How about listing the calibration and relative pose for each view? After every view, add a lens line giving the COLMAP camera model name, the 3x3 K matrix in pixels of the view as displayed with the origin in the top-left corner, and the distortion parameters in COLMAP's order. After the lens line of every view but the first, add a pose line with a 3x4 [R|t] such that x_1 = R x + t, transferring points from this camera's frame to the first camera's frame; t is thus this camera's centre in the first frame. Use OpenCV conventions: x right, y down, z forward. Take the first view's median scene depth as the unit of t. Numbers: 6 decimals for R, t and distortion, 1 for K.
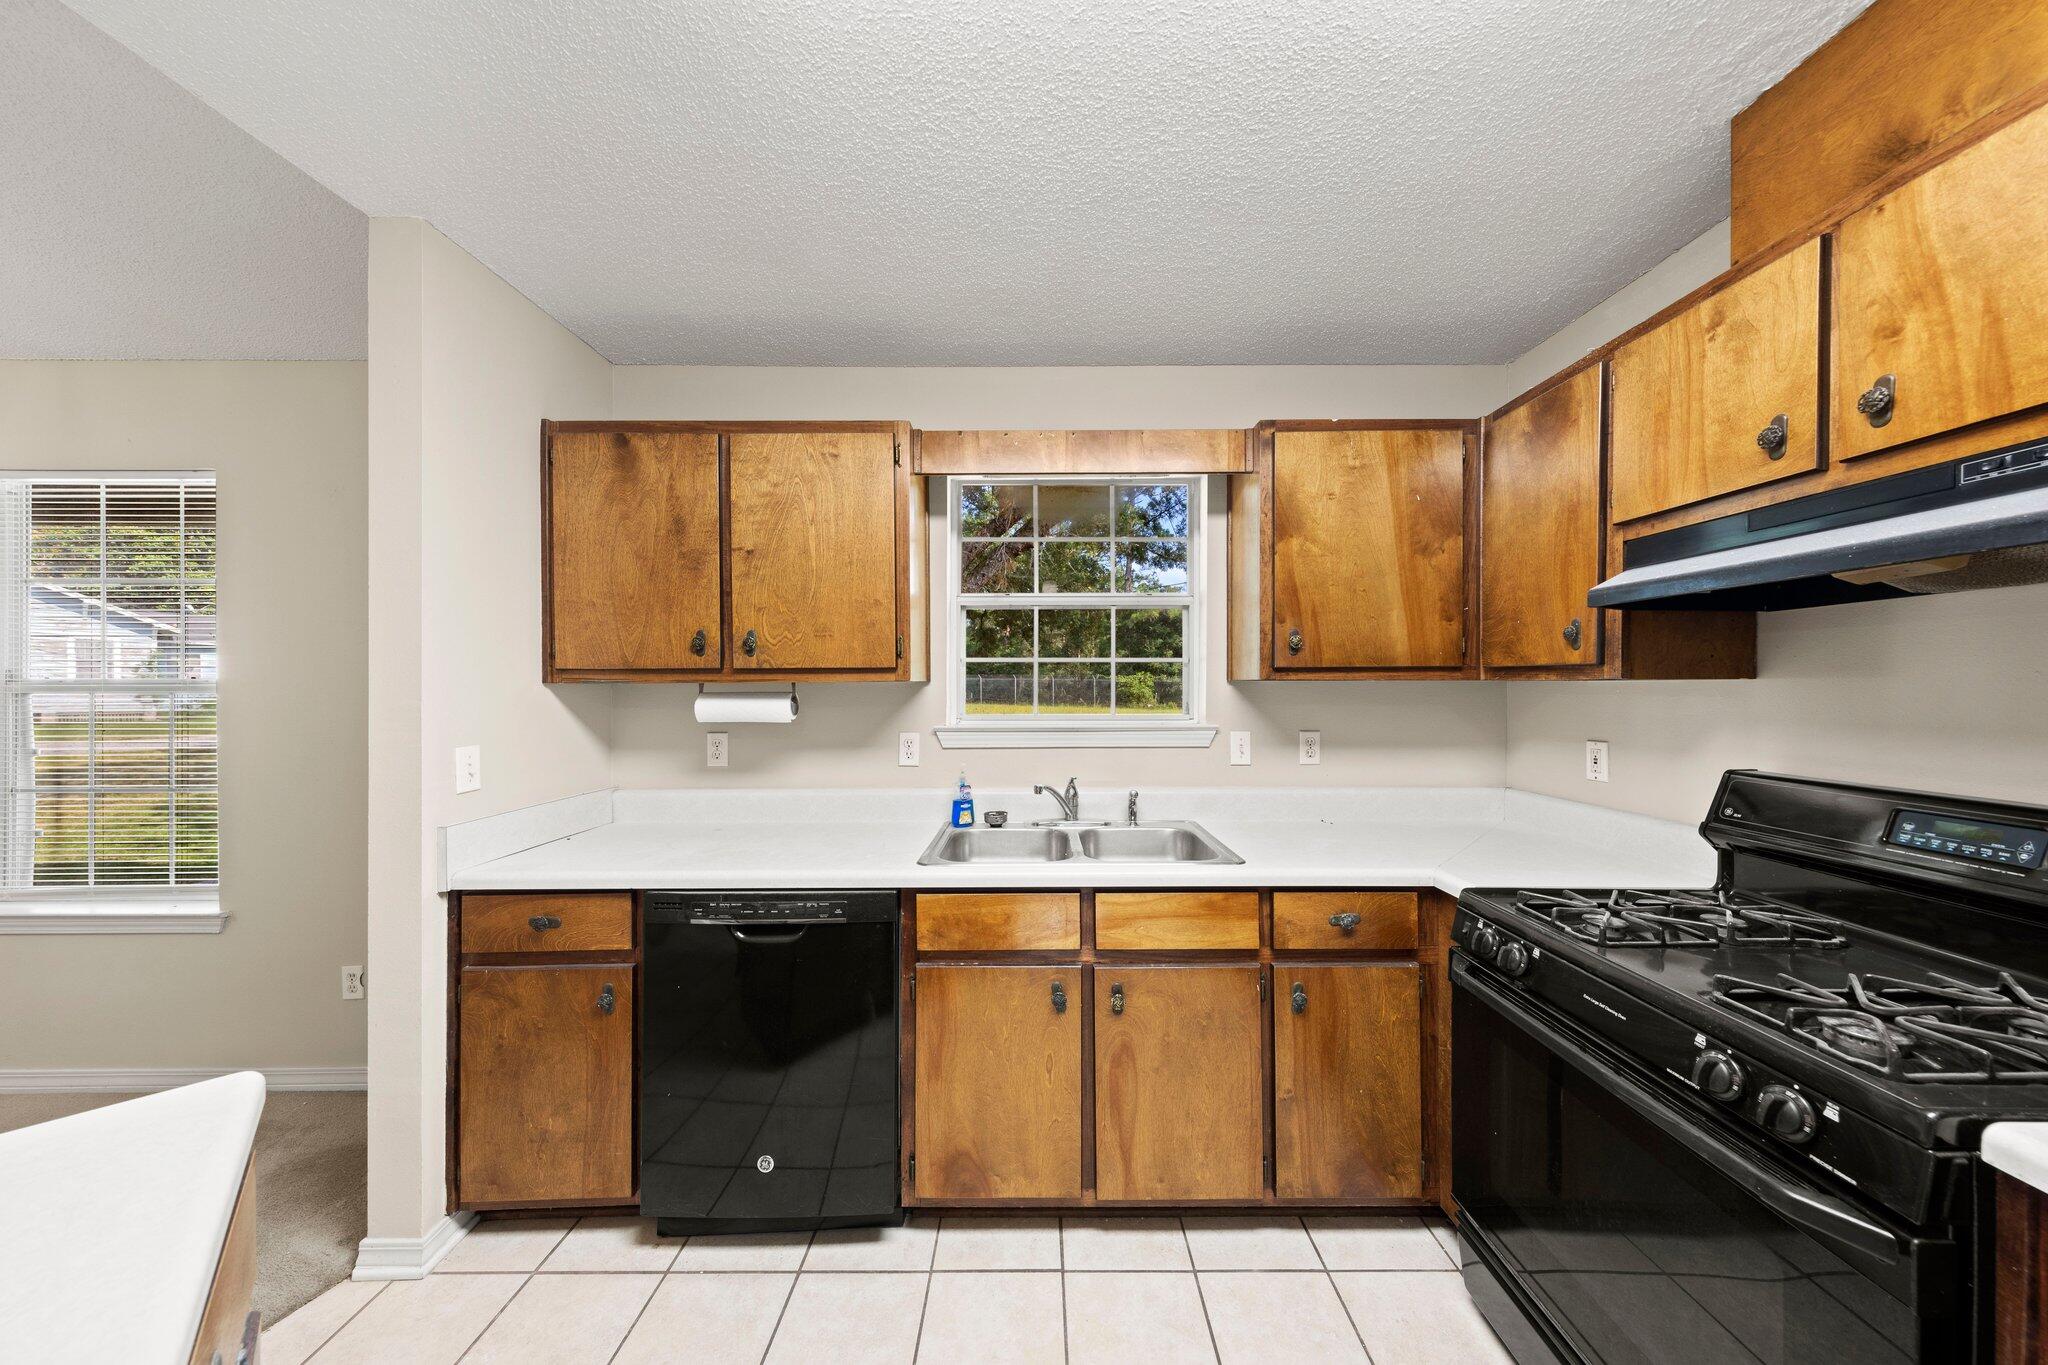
lens RADIAL K [[651.0, 0, 1032.3], [0, 651.0, 687.5], [0, 0, 1]] dist [0.006875, -0.000249]
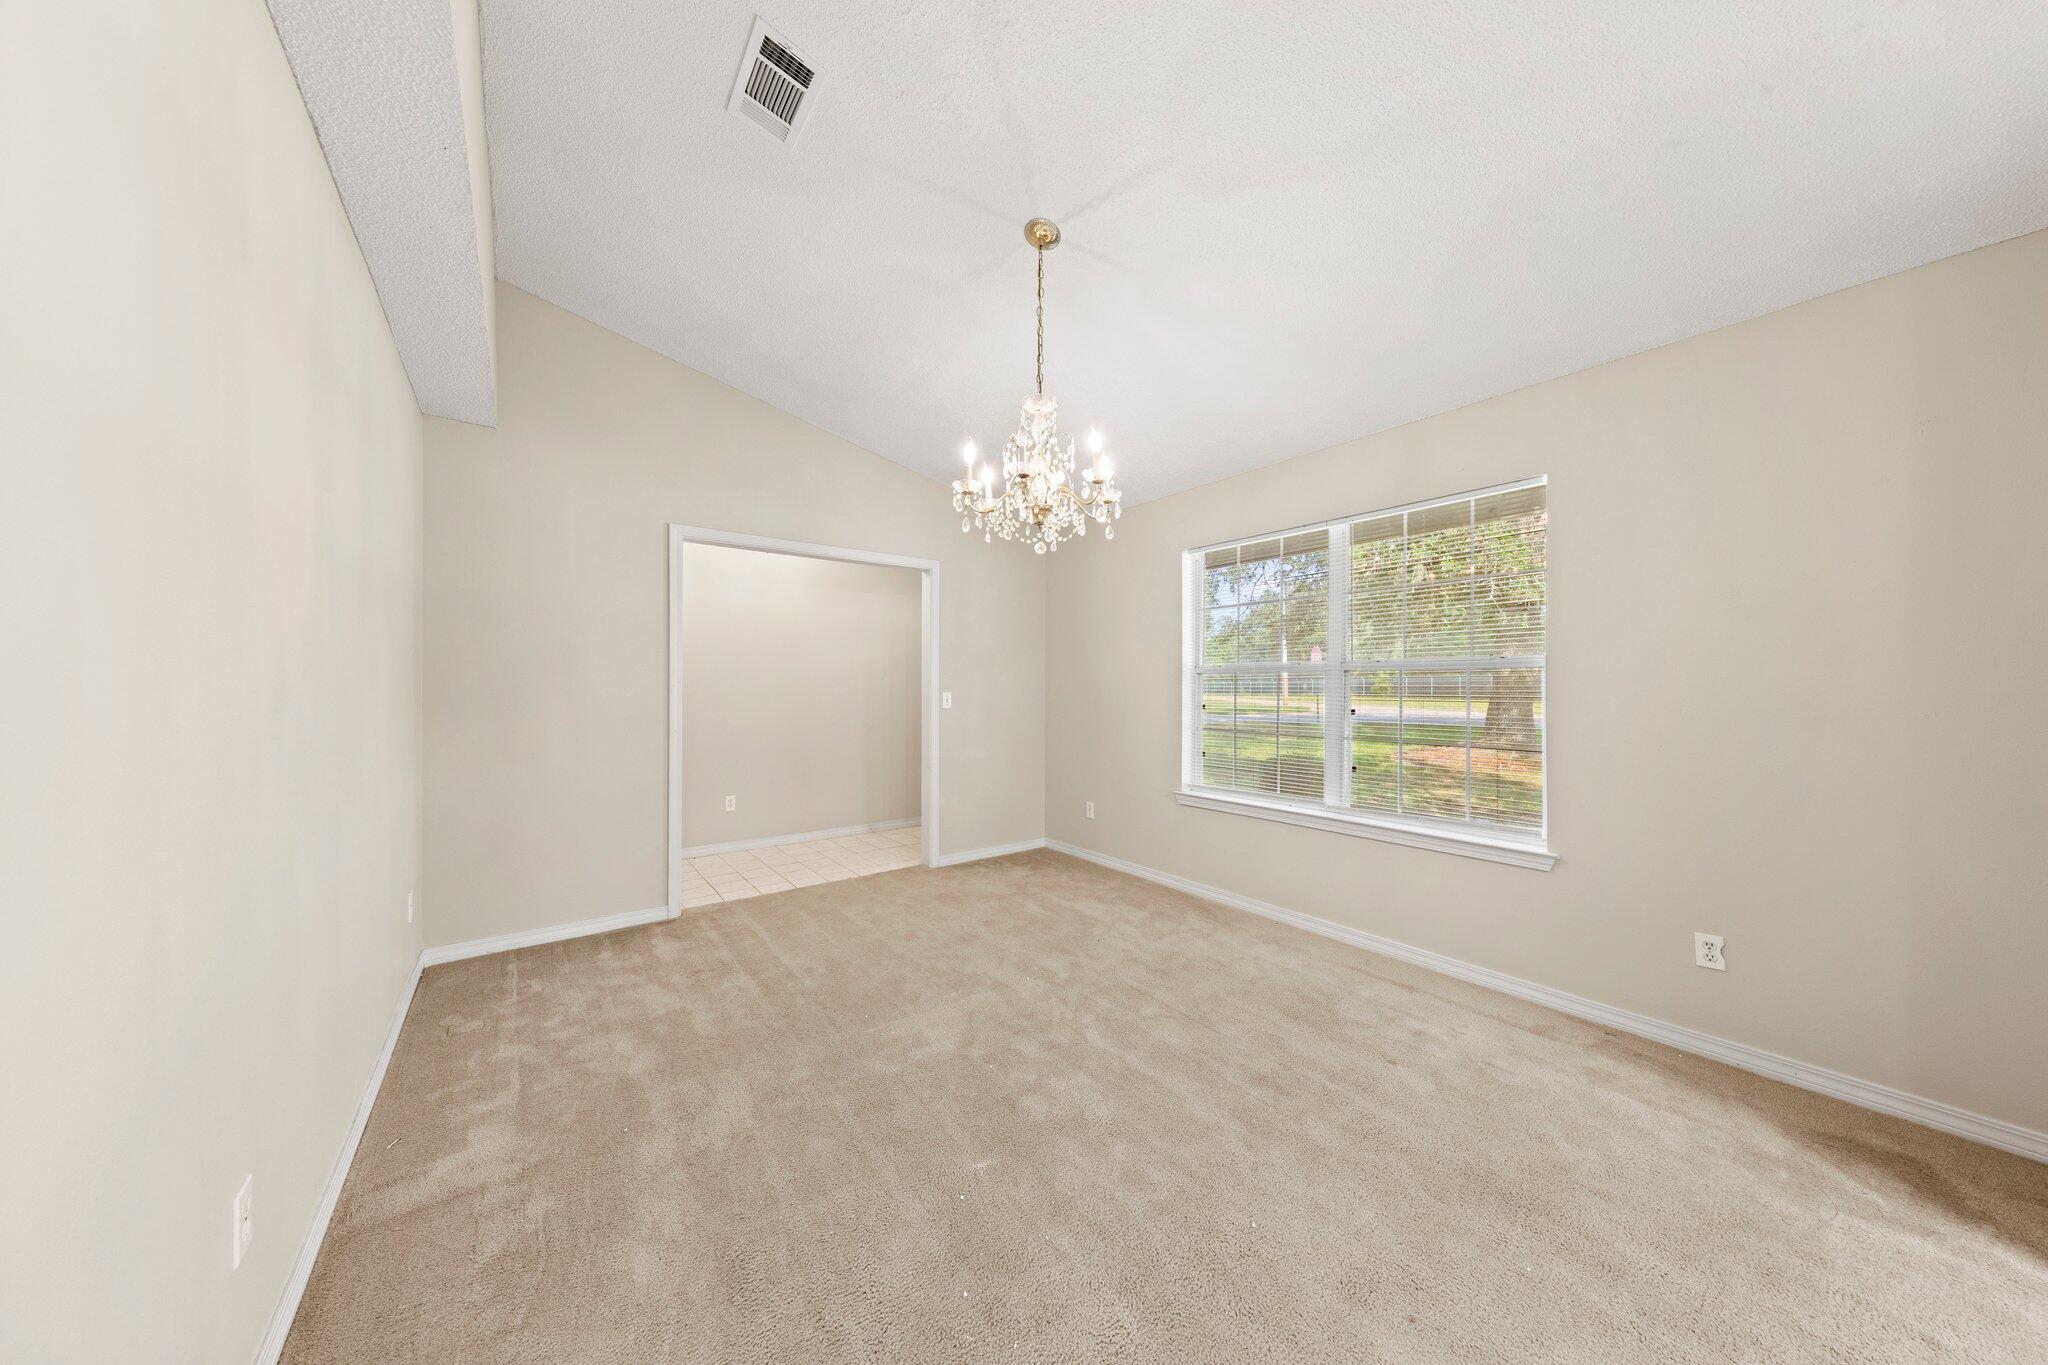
lens RADIAL K [[651.0, 0, 1032.3], [0, 651.0, 687.5], [0, 0, 1]] dist [0.006875, -0.000249]
pose [[0.611923, 0.004859, -0.790902, -1.215241], [-0.003069, 0.999988, 0.003770, 0.064403], [0.790911, 0.000120, 0.611931, -0.595311]]
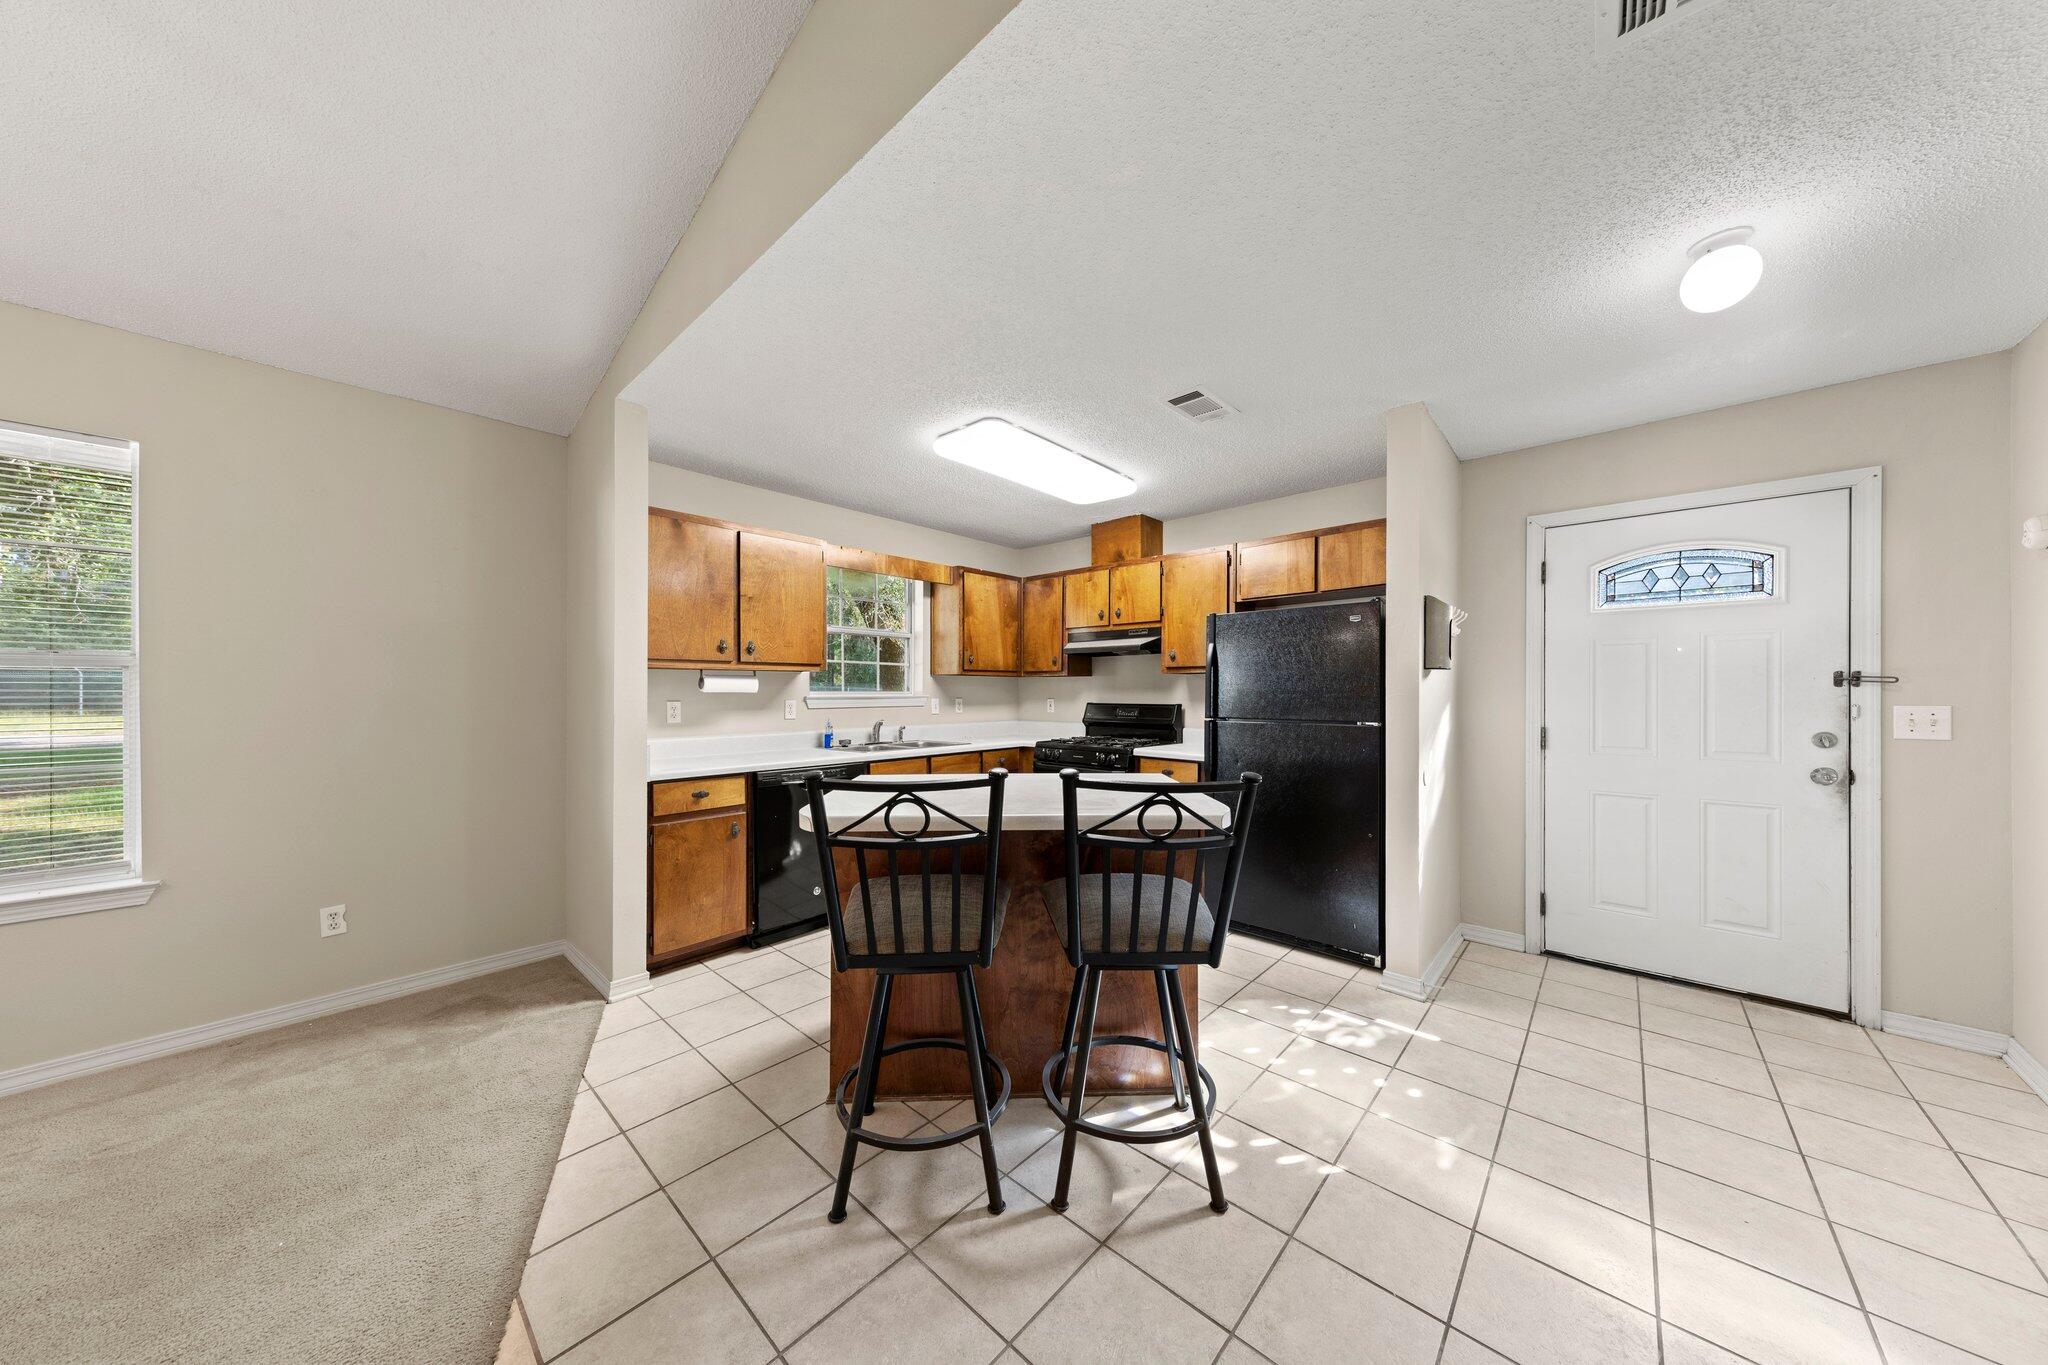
lens RADIAL K [[651.0, 0, 1032.3], [0, 651.0, 687.5], [0, 0, 1]] dist [0.006875, -0.000249]
pose [[0.666893, 0.007647, 0.745114, -1.493882], [-0.002174, 0.999963, -0.008317, 0.066064], [-0.745150, 0.003926, 0.666885, -0.943981]]
